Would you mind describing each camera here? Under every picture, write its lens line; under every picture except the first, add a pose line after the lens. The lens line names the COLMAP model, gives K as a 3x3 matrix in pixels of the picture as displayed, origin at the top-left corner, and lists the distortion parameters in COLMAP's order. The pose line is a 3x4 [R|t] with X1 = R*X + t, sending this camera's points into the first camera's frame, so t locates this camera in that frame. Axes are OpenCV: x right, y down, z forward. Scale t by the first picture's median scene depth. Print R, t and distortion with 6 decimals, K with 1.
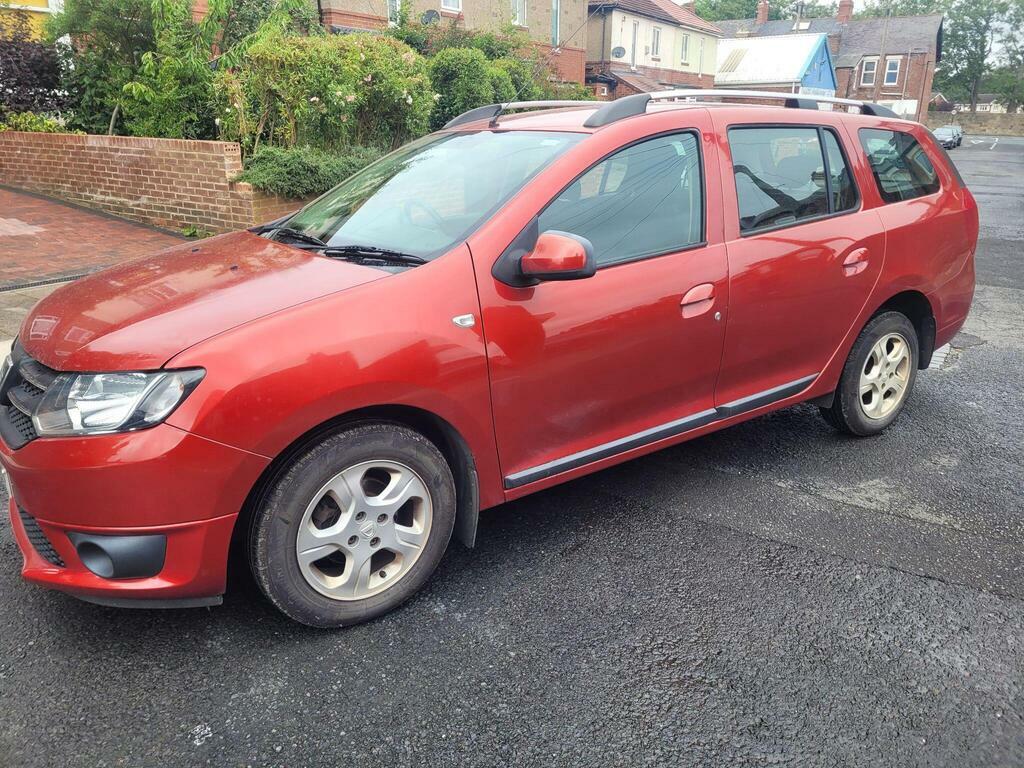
lens RADIAL K [[766.5, 0, 522.5], [0, 766.5, 358.4], [0, 0, 1]] dist [0.060310, -0.037177]
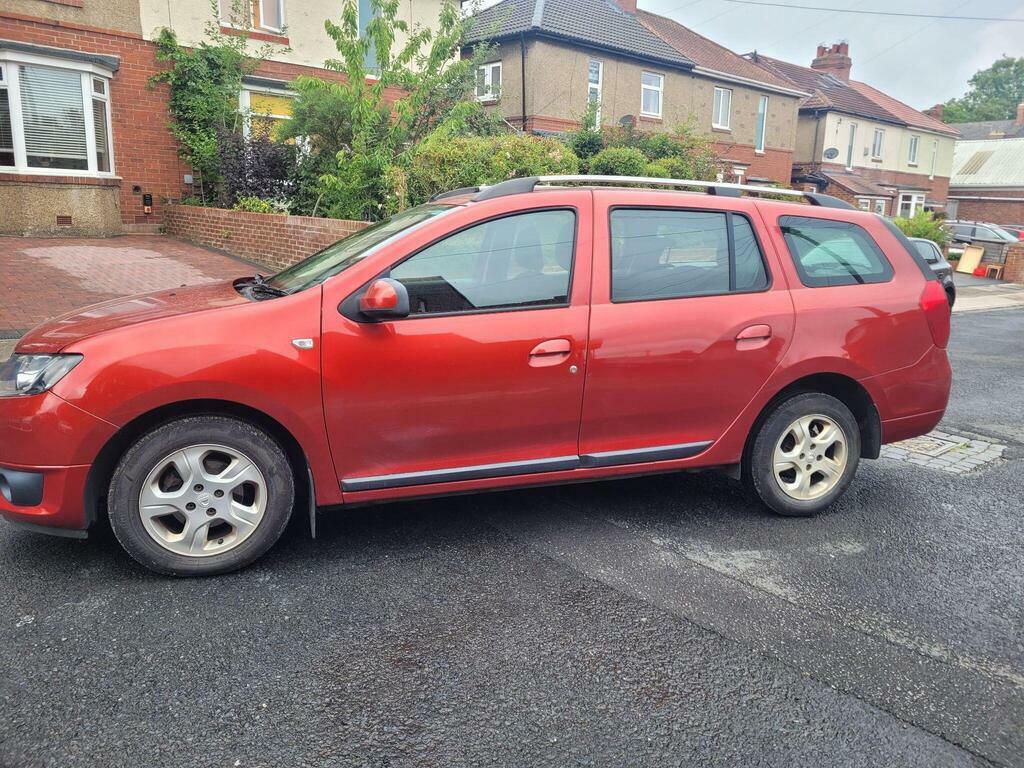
lens RADIAL K [[766.5, 0, 530.3], [0, 766.5, 354.7], [0, 0, 1]] dist [0.060310, -0.037177]
pose [[0.960117, 0.077545, -0.268632, 0.375338], [-0.109709, 0.988204, -0.106850, 0.038124], [0.257177, 0.132060, 0.957298, -0.064402]]
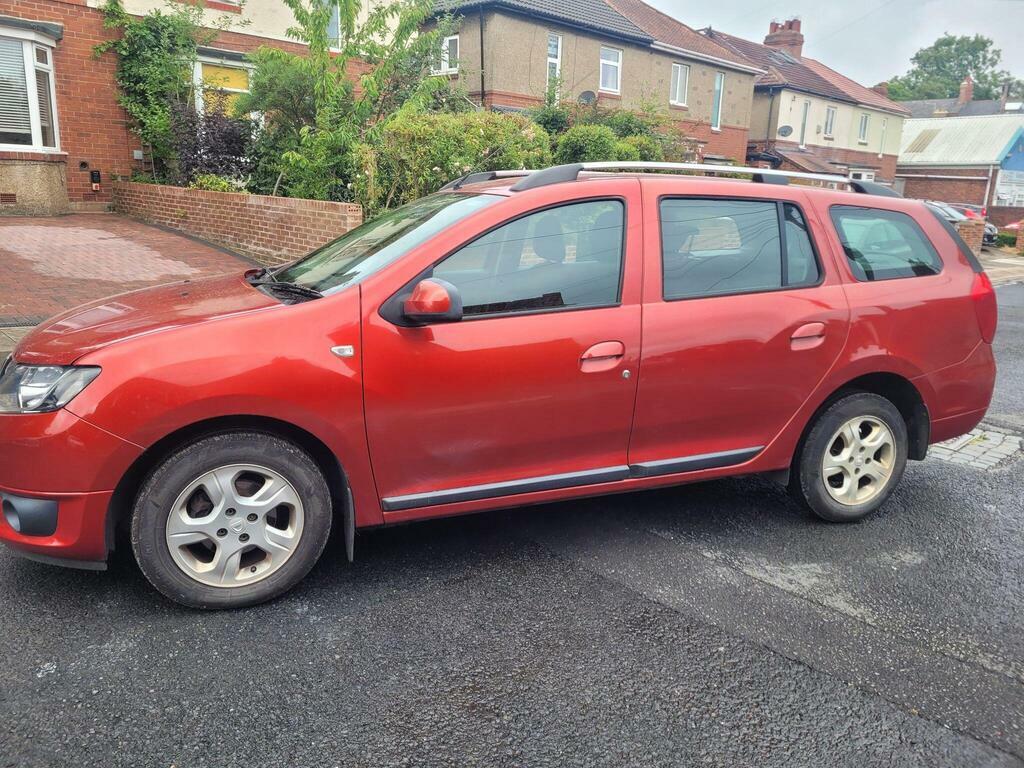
lens RADIAL K [[766.5, 0, 507.7], [0, 766.5, 353.4], [0, 0, 1]] dist [0.060310, -0.037177]
pose [[0.970603, 0.079596, -0.227143, 0.253248], [-0.100735, 0.991443, -0.083025, 0.014791], [0.218591, 0.103465, 0.970316, -0.028987]]
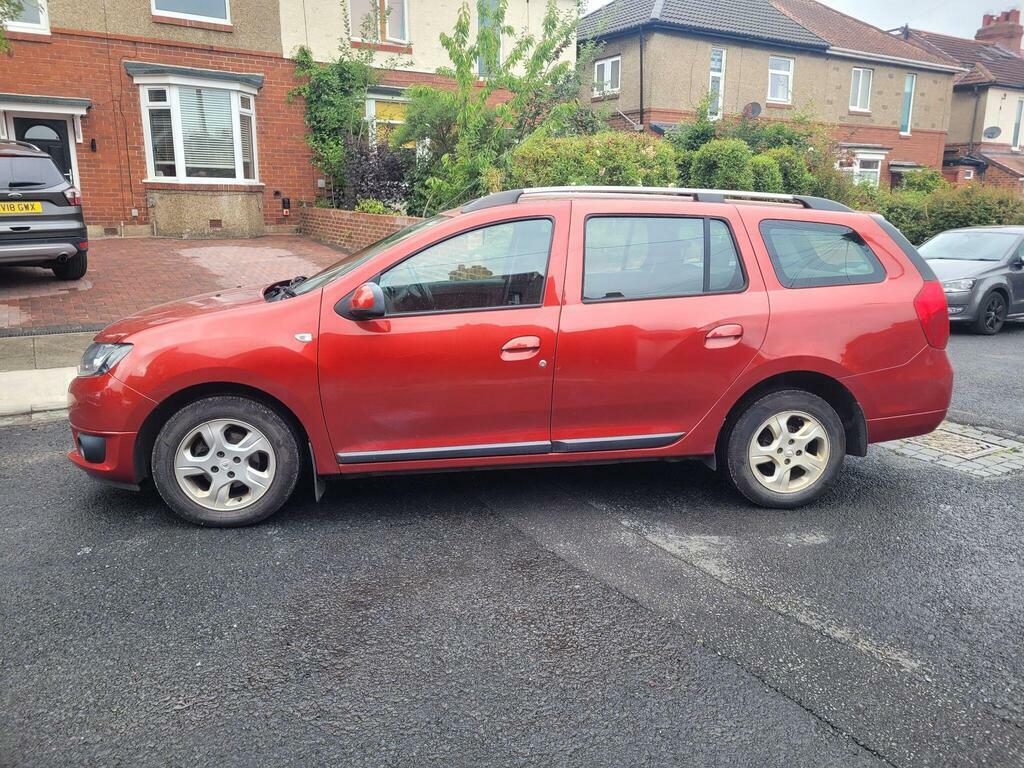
lens RADIAL K [[766.5, 0, 527.0], [0, 766.5, 357.9], [0, 0, 1]] dist [0.060310, -0.037177]
pose [[0.893066, 0.096977, -0.439350, 0.591489], [-0.141451, 0.987499, -0.069557, 0.019845], [0.427112, 0.124266, 0.895619, -0.092392]]
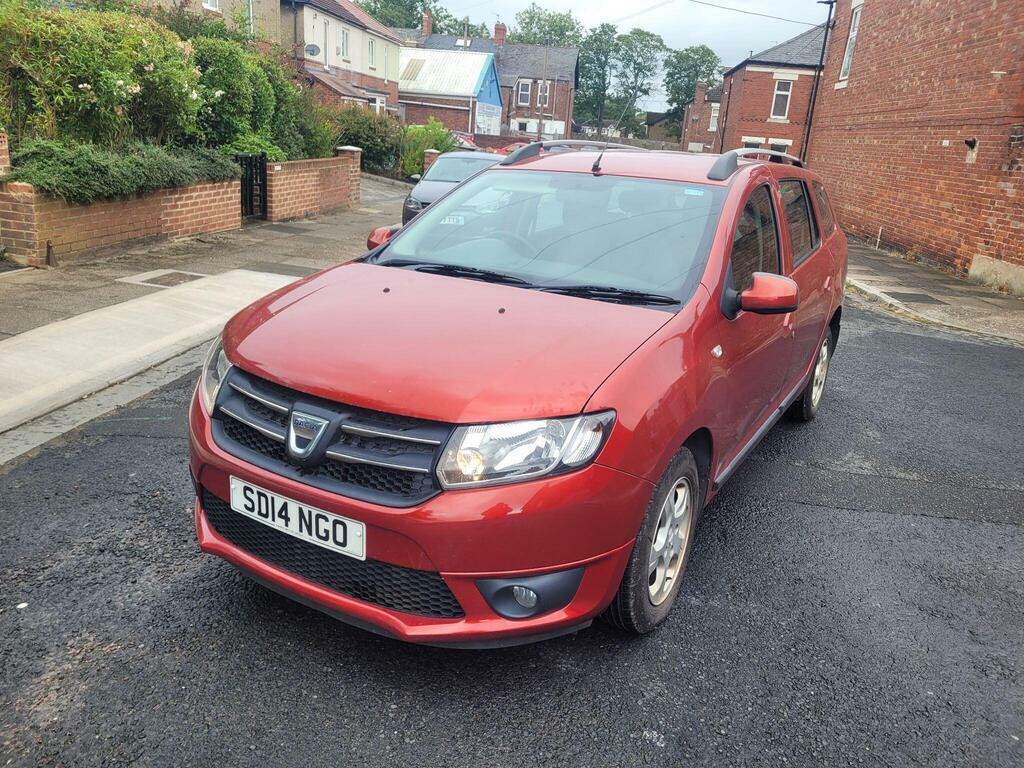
lens RADIAL K [[766.5, 0, 527.2], [0, 766.5, 363.1], [0, 0, 1]] dist [0.060310, -0.037177]
pose [[0.909137, -0.056847, 0.412600, -0.501779], [0.054885, 0.998354, 0.016615, -0.040318], [-0.412866, 0.007540, 0.910761, 0.030354]]
